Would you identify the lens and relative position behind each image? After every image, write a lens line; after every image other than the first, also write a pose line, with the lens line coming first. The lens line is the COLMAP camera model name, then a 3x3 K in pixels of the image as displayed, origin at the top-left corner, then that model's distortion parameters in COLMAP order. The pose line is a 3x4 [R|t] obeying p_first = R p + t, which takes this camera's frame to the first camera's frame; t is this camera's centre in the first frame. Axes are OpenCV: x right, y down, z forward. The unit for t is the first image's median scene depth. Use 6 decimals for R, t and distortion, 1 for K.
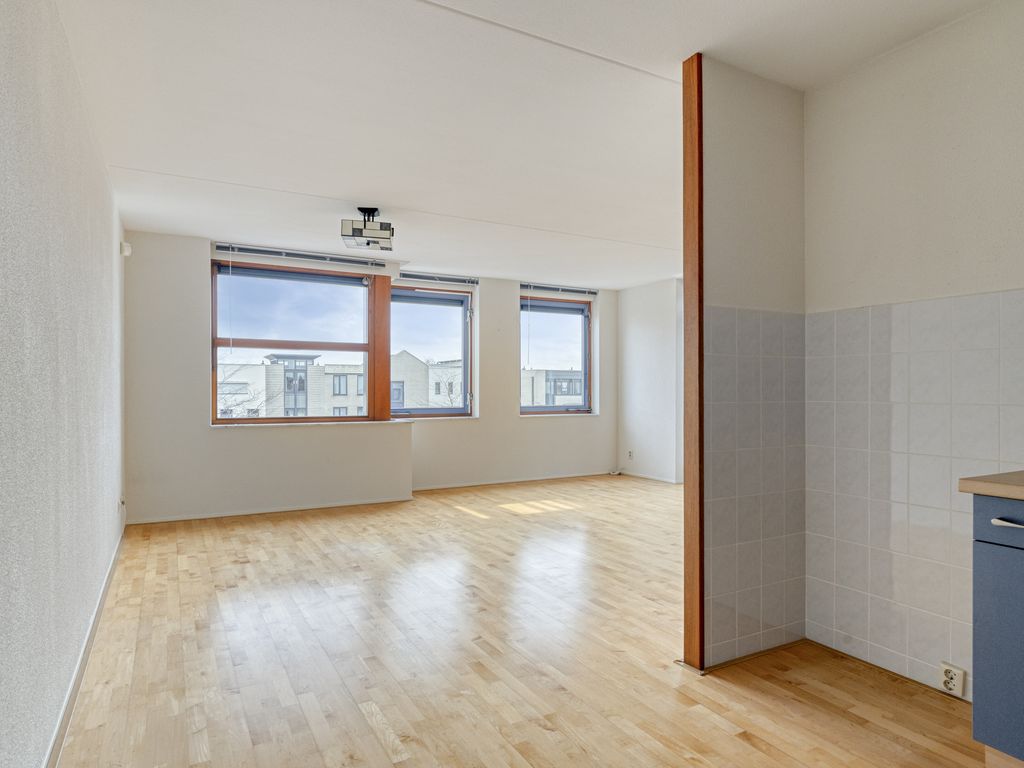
lens RADIAL K [[615.2, 0, 514.3], [0, 615.2, 387.7], [0, 0, 1]] dist [-0.003486, 0.001741]
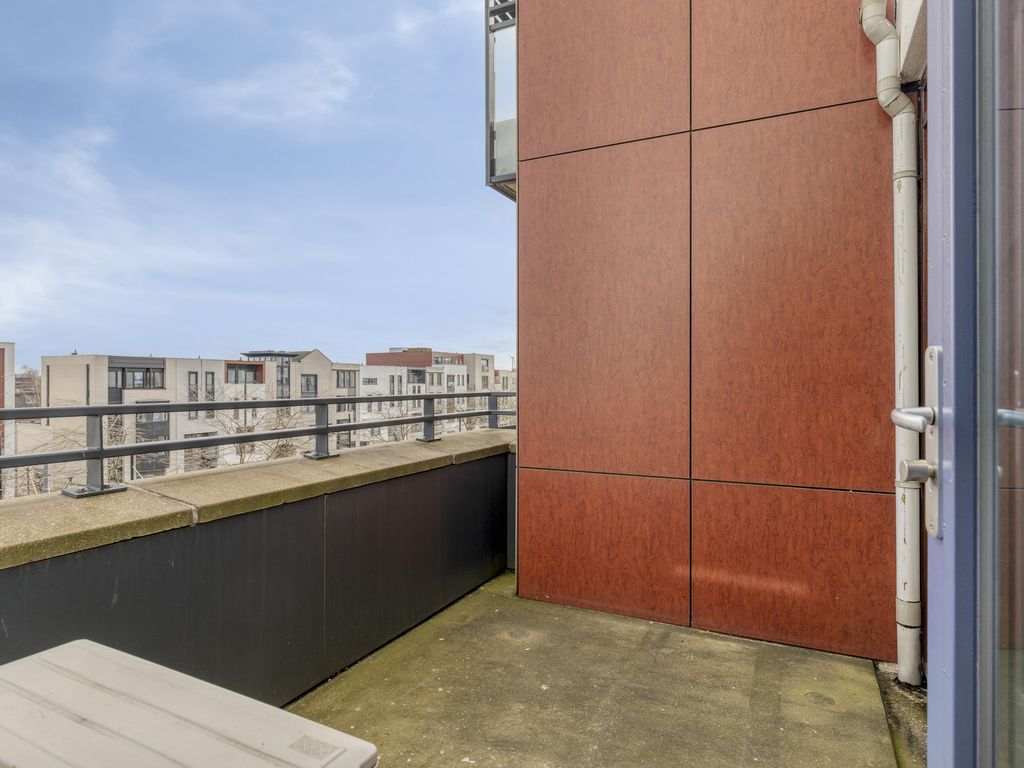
lens RADIAL K [[615.2, 0, 511.5], [0, 615.2, 381.7], [0, 0, 1]] dist [-0.003486, 0.001741]
pose [[0.808176, 0.001532, 0.588939, 0.007588], [-0.004392, 0.999984, 0.003425, -0.001872], [-0.588924, -0.005355, 0.808170, 0.116491]]
